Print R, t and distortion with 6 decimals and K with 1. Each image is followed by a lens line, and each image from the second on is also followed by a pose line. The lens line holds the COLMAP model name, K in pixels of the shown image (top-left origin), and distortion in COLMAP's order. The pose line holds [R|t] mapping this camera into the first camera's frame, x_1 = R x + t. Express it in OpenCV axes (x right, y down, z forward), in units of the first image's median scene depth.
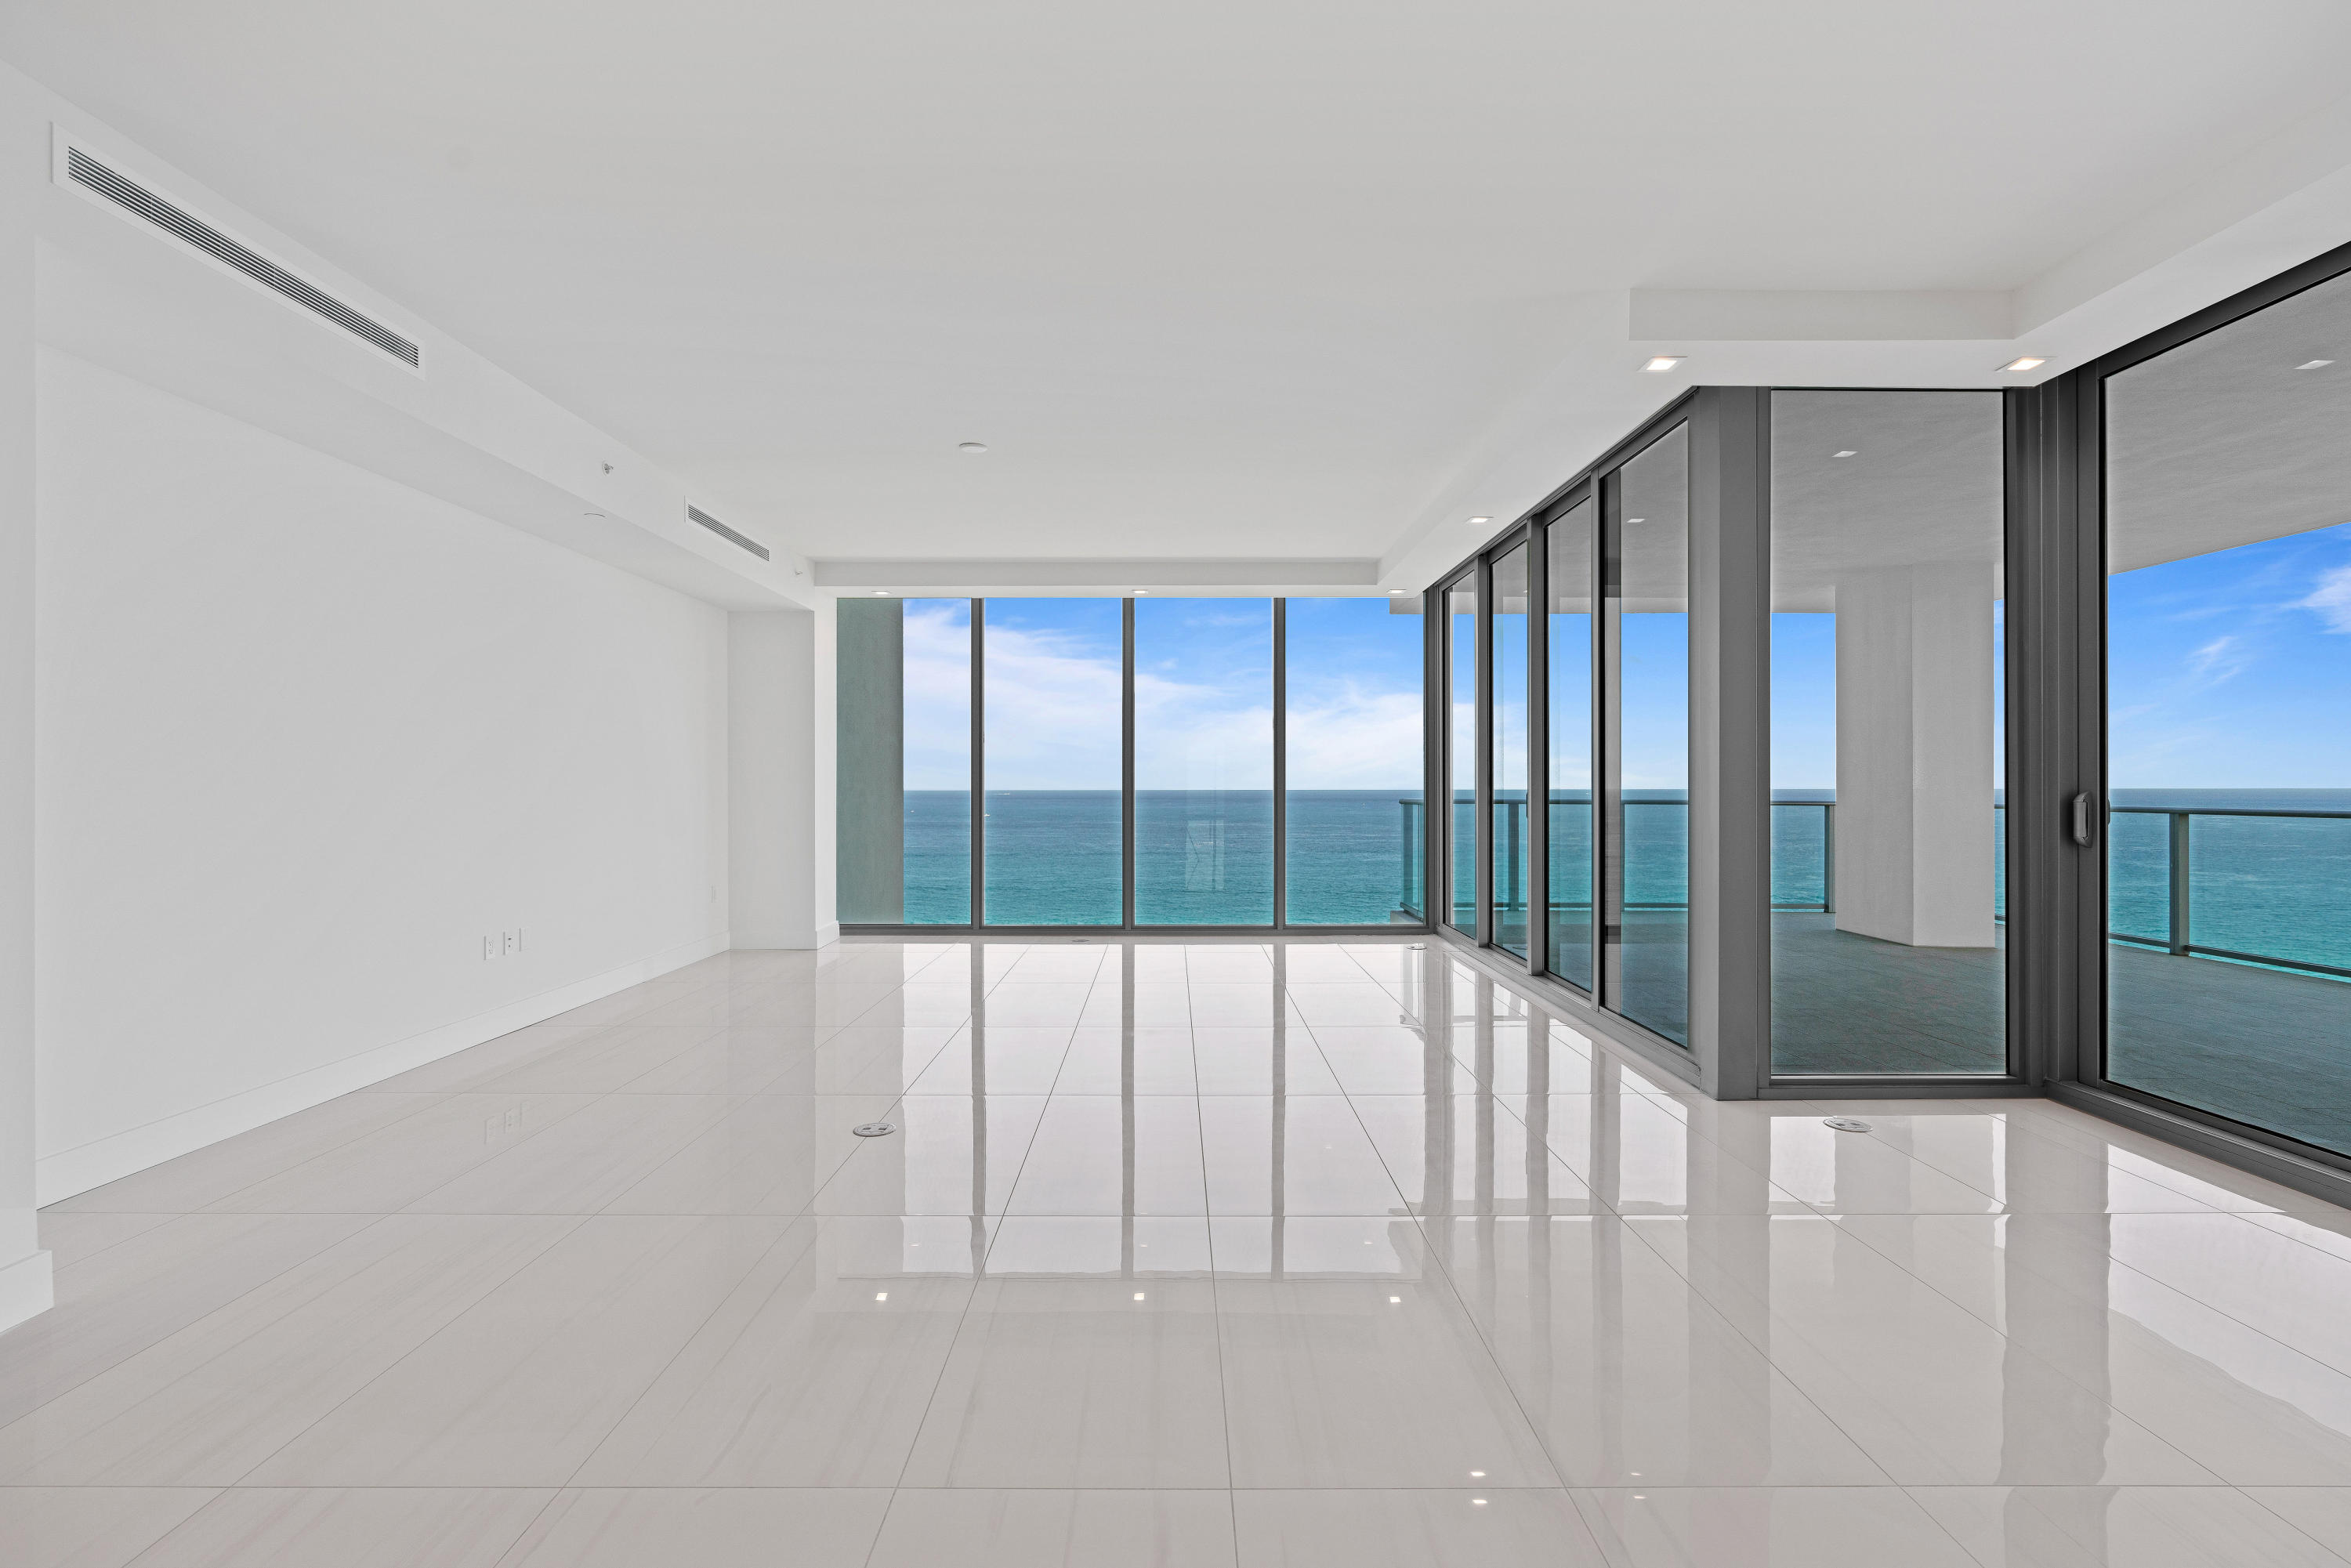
lens RADIAL K [[1071.6, 0, 1168.2], [0, 1071.6, 793.3], [0, 0, 1]] dist [-0.004643, 0.004221]
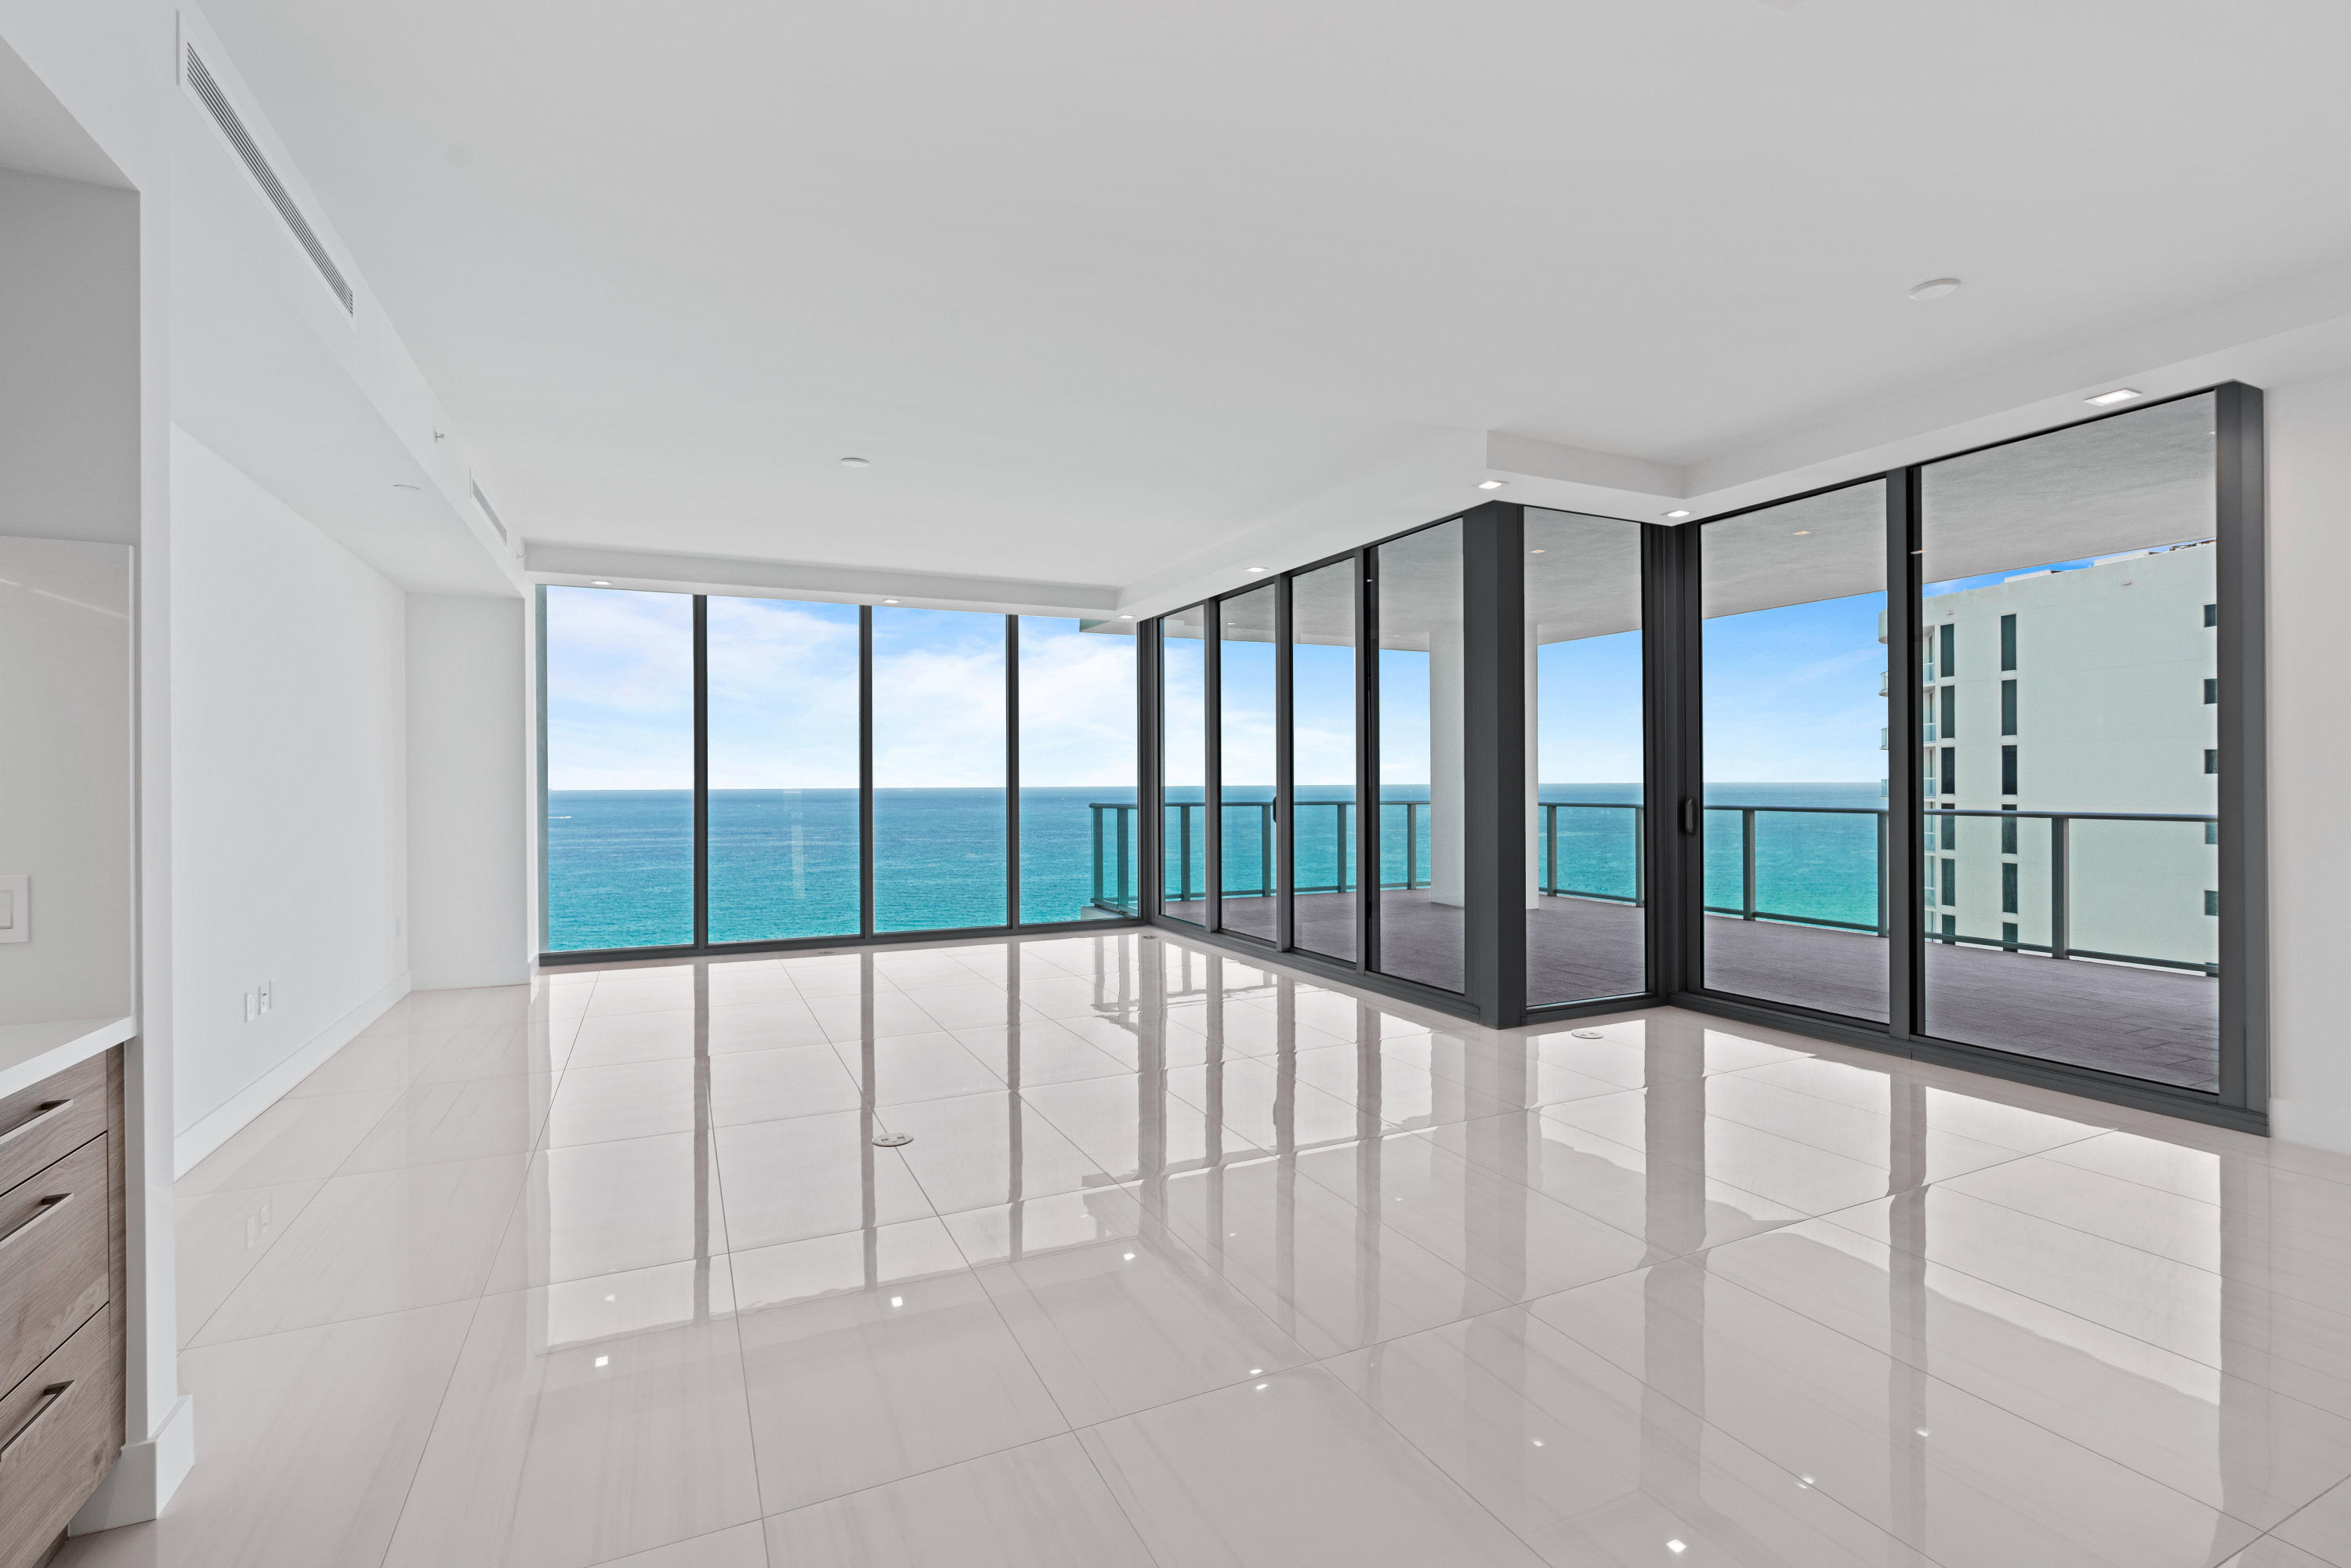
lens RADIAL K [[1071.6, 0, 1174.8], [0, 1071.6, 779.1], [0, 0, 1]] dist [-0.004643, 0.004221]
pose [[0.905220, -0.001252, 0.424942, -0.214842], [0.006490, 0.999920, -0.010880, -0.007464], [-0.424894, 0.012607, 0.905155, -0.024722]]
